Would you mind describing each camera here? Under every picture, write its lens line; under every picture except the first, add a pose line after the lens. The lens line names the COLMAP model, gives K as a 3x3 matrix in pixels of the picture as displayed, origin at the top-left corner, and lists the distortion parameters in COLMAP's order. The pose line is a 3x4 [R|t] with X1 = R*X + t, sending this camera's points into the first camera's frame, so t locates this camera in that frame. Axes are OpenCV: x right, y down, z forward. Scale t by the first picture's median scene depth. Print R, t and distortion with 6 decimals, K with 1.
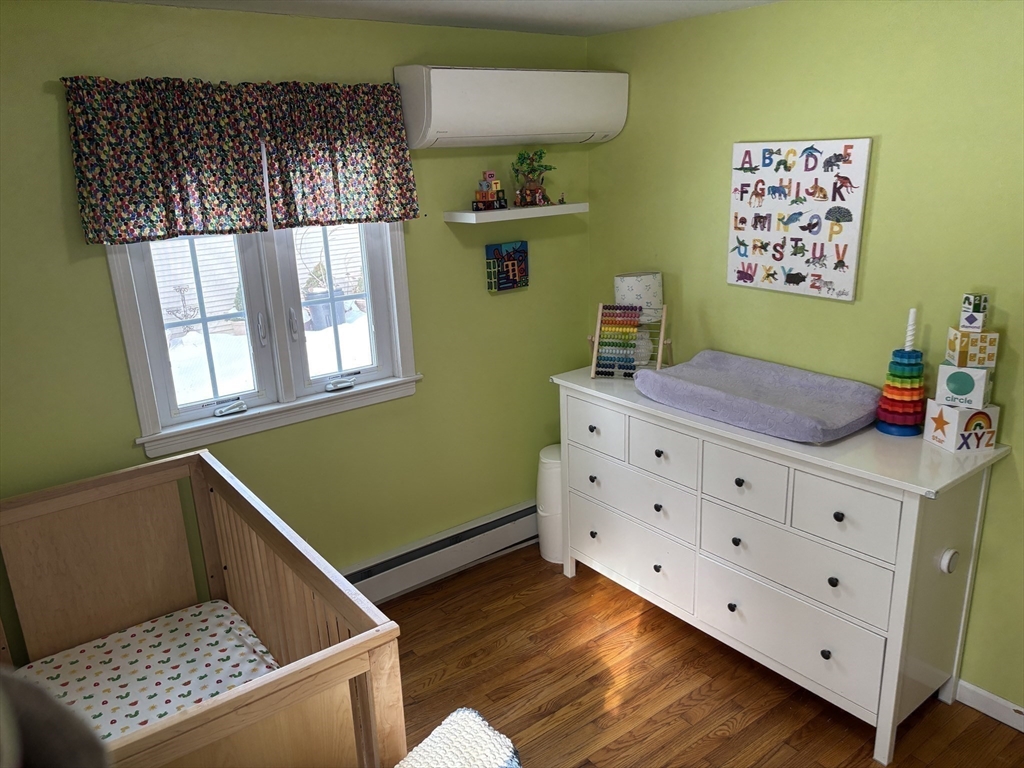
lens RADIAL K [[774.2, 0, 509.9], [0, 774.2, 385.9], [0, 0, 1]] dist [0.092122, -0.097629]
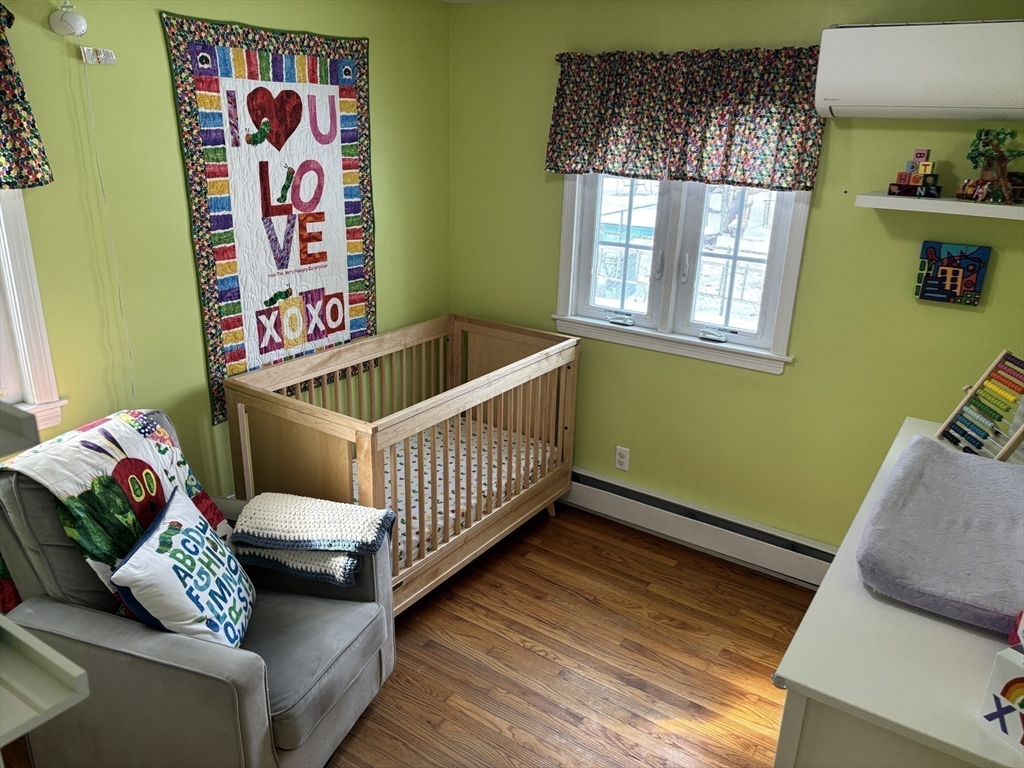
lens RADIAL K [[779.6, 0, 504.9], [0, 779.6, 383.7], [0, 0, 1]] dist [0.063913, -0.054488]
pose [[0.322044, 0.358531, -0.876209, 0.657894], [-0.310178, 0.914391, 0.260151, -0.133614], [0.894470, 0.188001, 0.405683, 0.324359]]
